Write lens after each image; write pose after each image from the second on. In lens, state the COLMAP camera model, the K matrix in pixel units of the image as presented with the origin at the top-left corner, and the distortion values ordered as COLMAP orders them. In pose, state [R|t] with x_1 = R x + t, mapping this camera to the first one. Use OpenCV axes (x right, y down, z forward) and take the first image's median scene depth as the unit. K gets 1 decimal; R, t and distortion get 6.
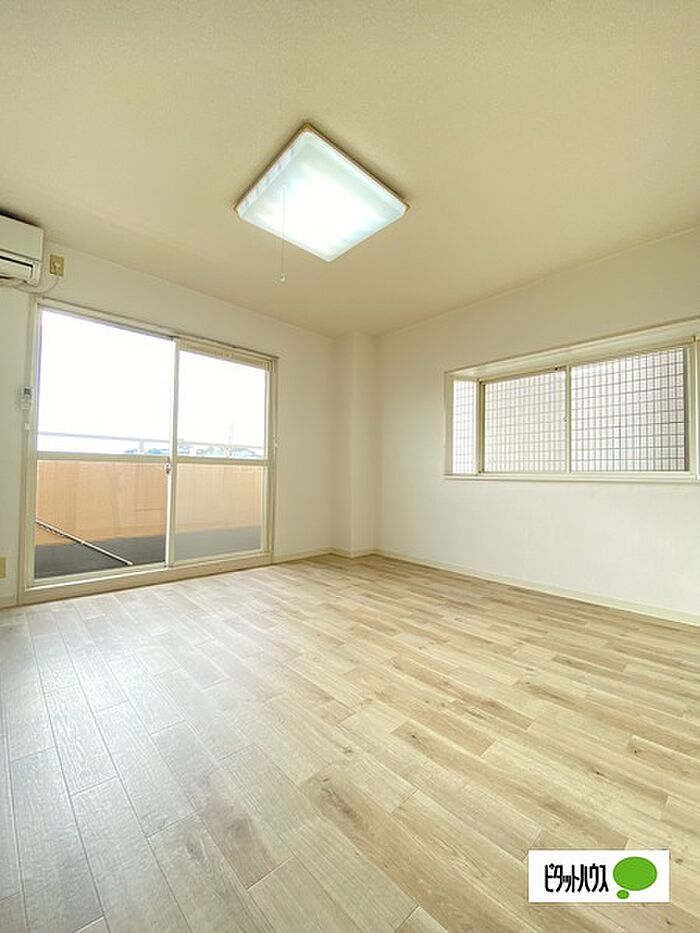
lens RADIAL K [[382.0, 0, 351.9], [0, 382.0, 461.3], [0, 0, 1]] dist [0.027324, -0.019370]
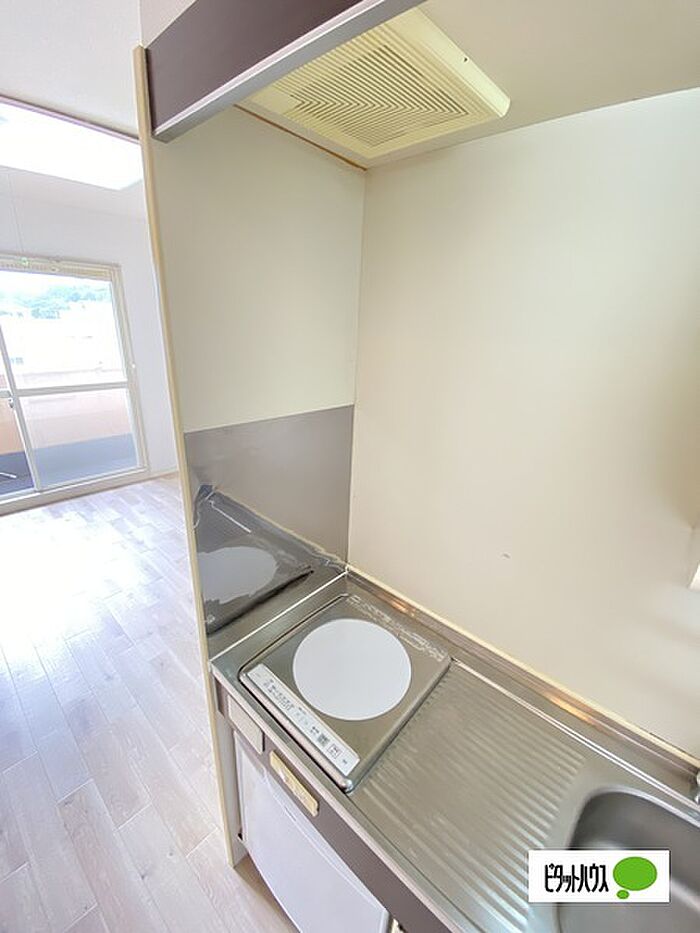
lens RADIAL K [[379.2, 0, 352.2], [0, 379.2, 471.6], [0, 0, 1]] dist [0.001667, -0.014695]
pose [[0.995287, -0.002794, 0.096934, 0.381146], [-0.036371, 0.915863, 0.399841, -0.295766], [-0.089896, -0.401482, 0.911444, -0.052274]]
